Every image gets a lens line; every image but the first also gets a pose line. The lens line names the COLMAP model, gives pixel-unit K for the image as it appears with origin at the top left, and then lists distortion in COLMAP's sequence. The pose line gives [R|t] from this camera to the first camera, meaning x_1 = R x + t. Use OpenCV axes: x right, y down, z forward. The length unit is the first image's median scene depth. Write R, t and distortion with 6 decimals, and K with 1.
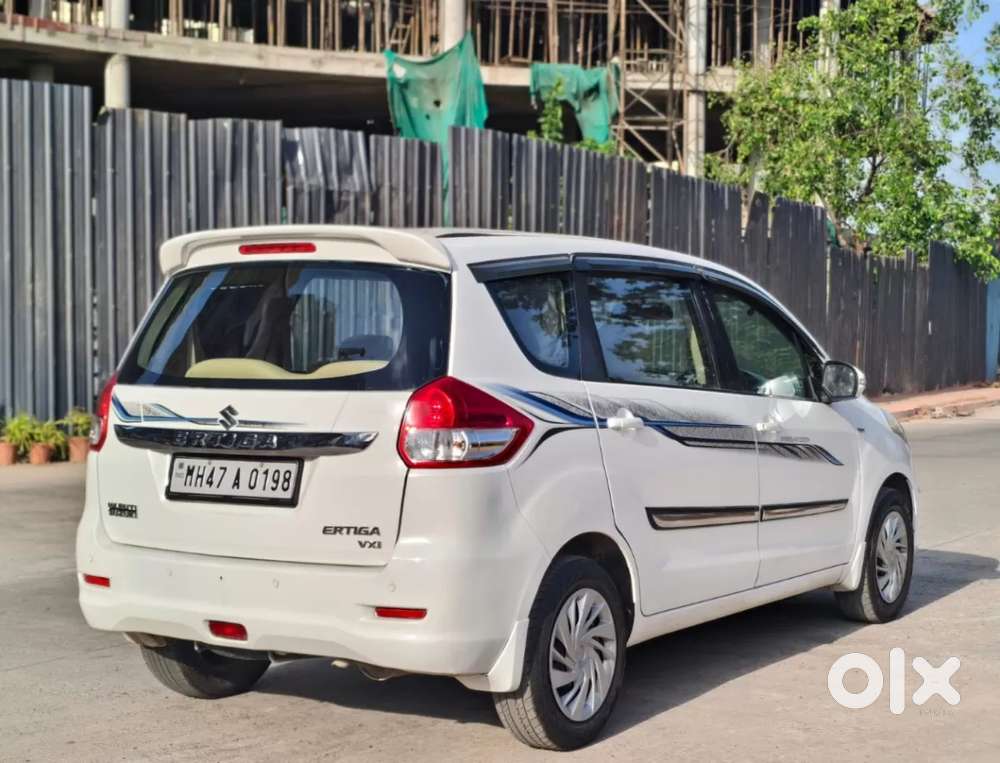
lens RADIAL K [[1567.3, 0, 500.7], [0, 1567.3, 377.8], [0, 0, 1]] dist [0.094839, 0.000000]
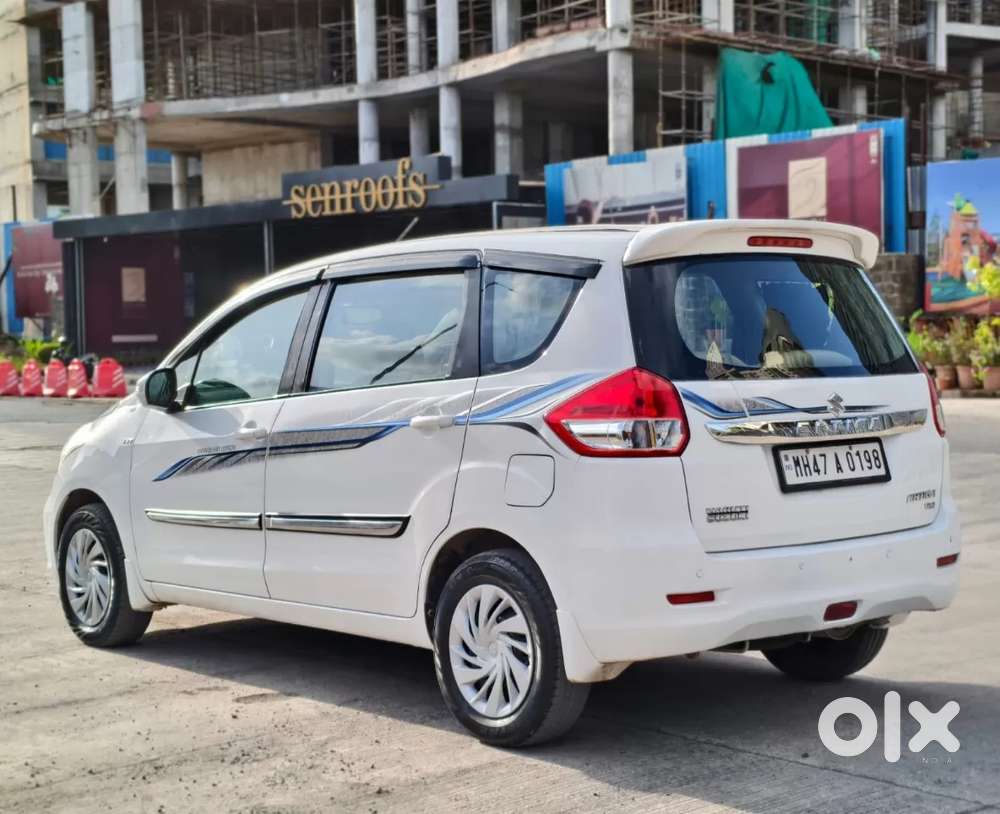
lens RADIAL K [[1680.9, 0, 505.4], [0, 1680.9, 409.7], [0, 0, 1]] dist [0.133256, 0.000000]
pose [[0.327678, -0.031554, 0.944262, -1.289849], [0.055115, 0.998379, 0.014237, 0.001125], [-0.943181, 0.047378, 0.328885, 0.839298]]
